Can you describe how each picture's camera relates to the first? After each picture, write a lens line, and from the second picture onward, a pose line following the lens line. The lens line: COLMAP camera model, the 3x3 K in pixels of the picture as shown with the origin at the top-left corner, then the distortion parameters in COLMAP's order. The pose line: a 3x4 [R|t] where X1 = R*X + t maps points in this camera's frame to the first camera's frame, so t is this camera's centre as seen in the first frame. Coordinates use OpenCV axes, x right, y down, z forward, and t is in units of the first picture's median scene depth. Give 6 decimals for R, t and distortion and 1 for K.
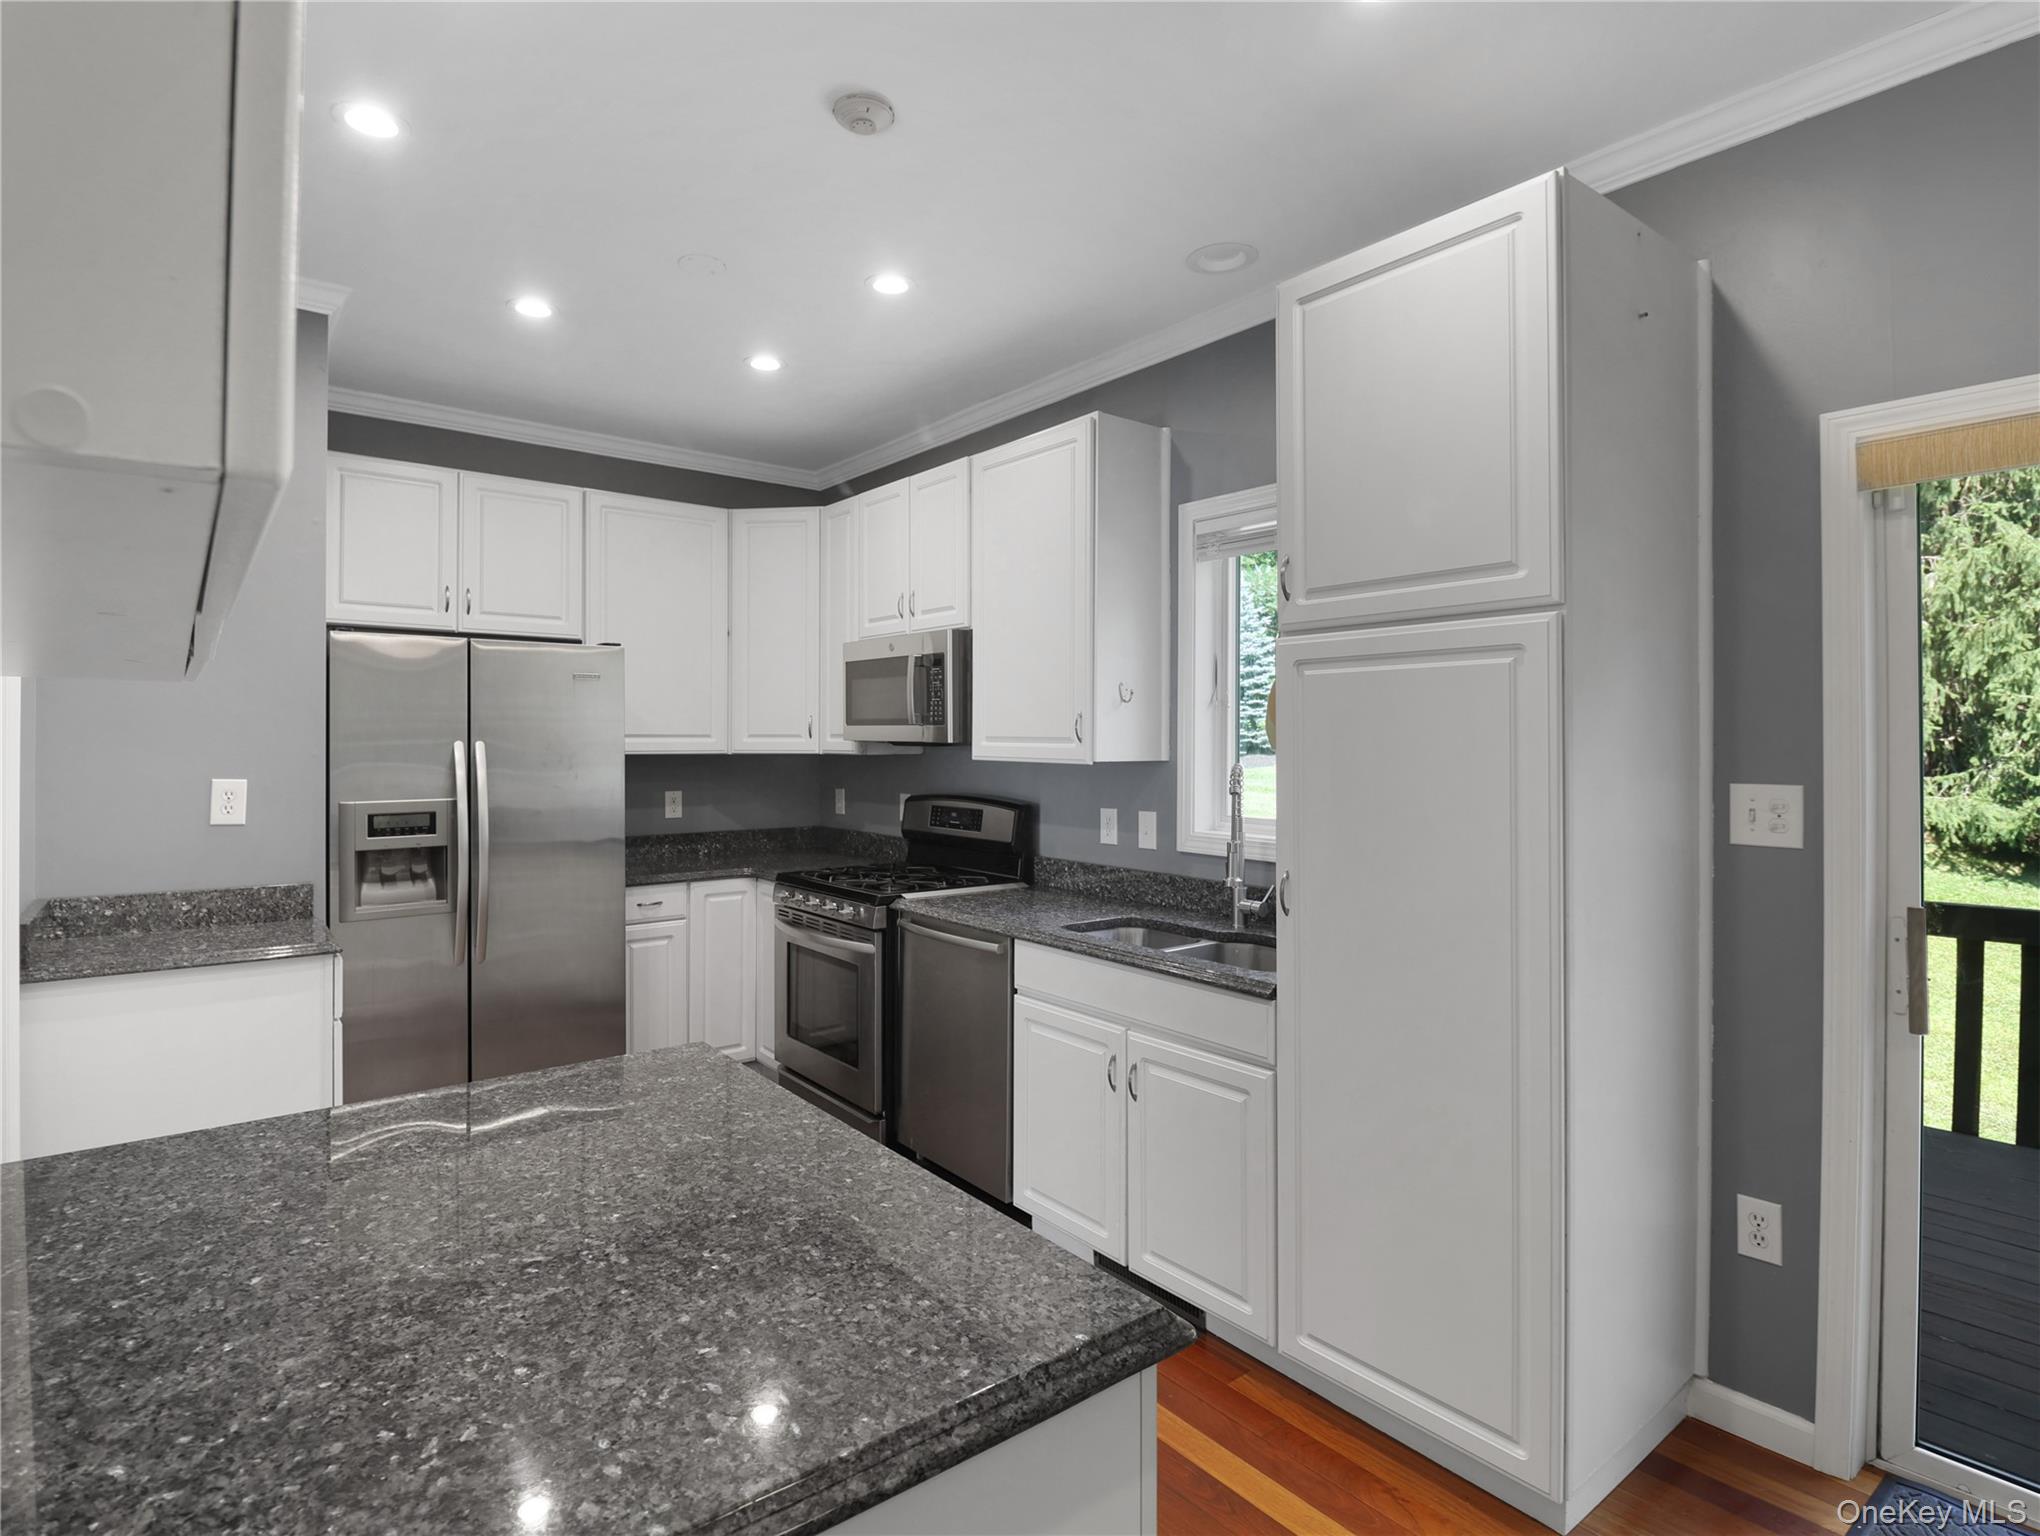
lens RADIAL K [[1064.5, 0, 1003.1], [0, 1064.5, 736.2], [0, 0, 1]] dist [0.001367, -0.014795]
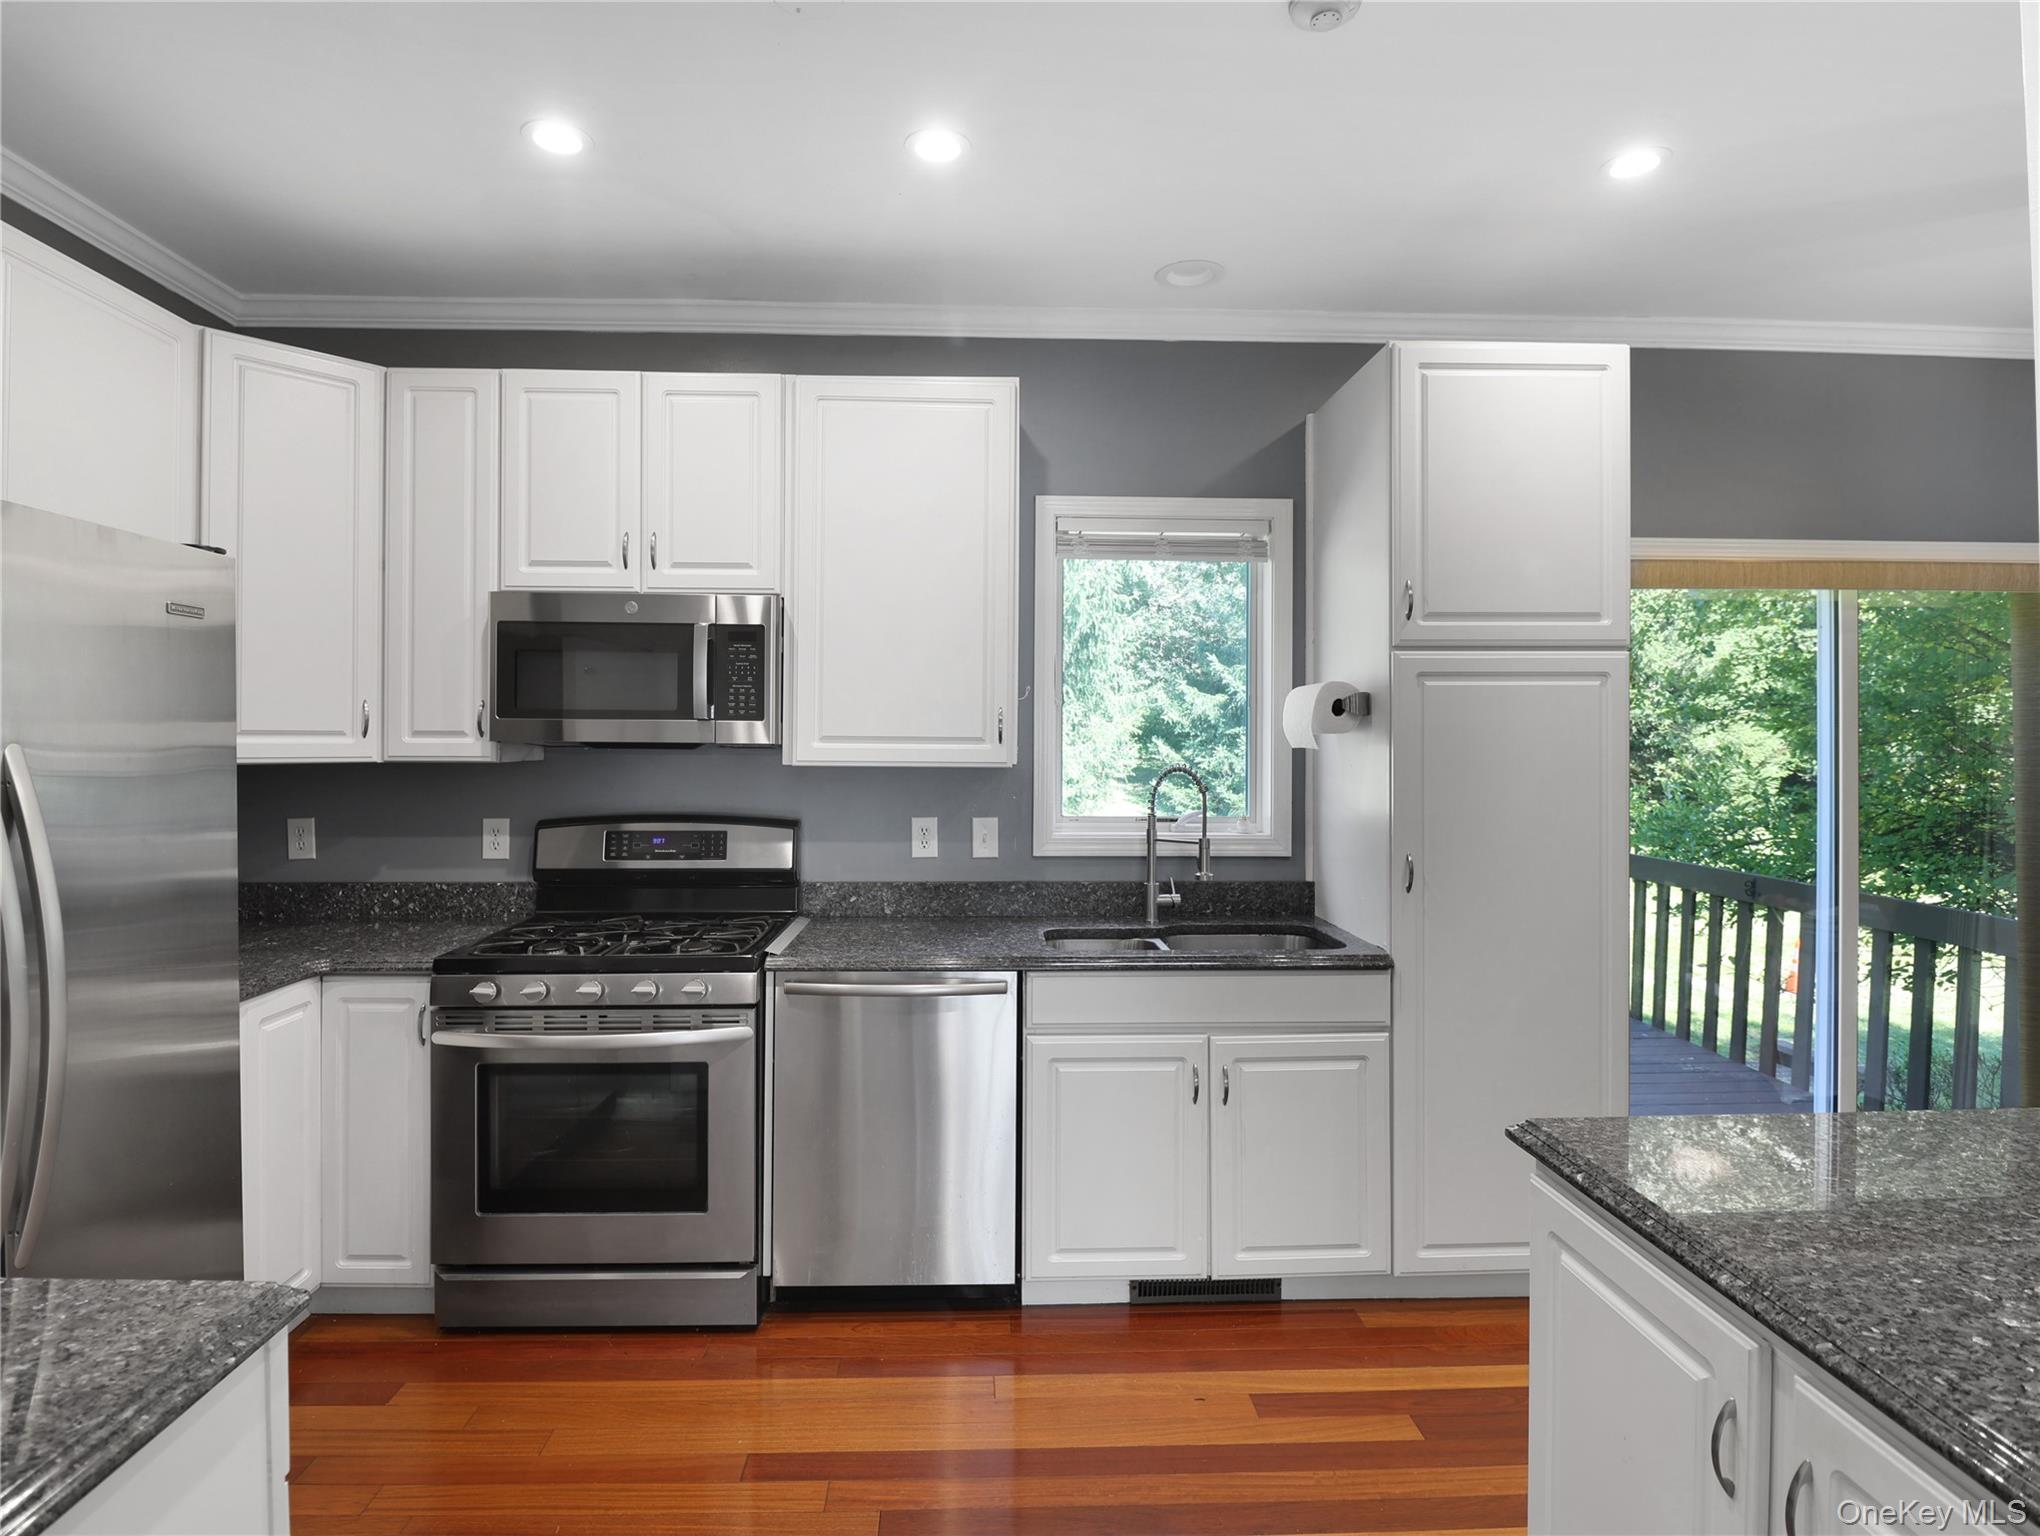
lens RADIAL K [[1064.5, 0, 1002.9], [0, 1064.5, 736.8], [0, 0, 1]] dist [0.001367, -0.014795]
pose [[0.587453, 0.002556, 0.809254, -0.605575], [-0.003409, 0.999994, -0.000683, 0.001019], [-0.809251, -0.002357, 0.587458, 0.443697]]
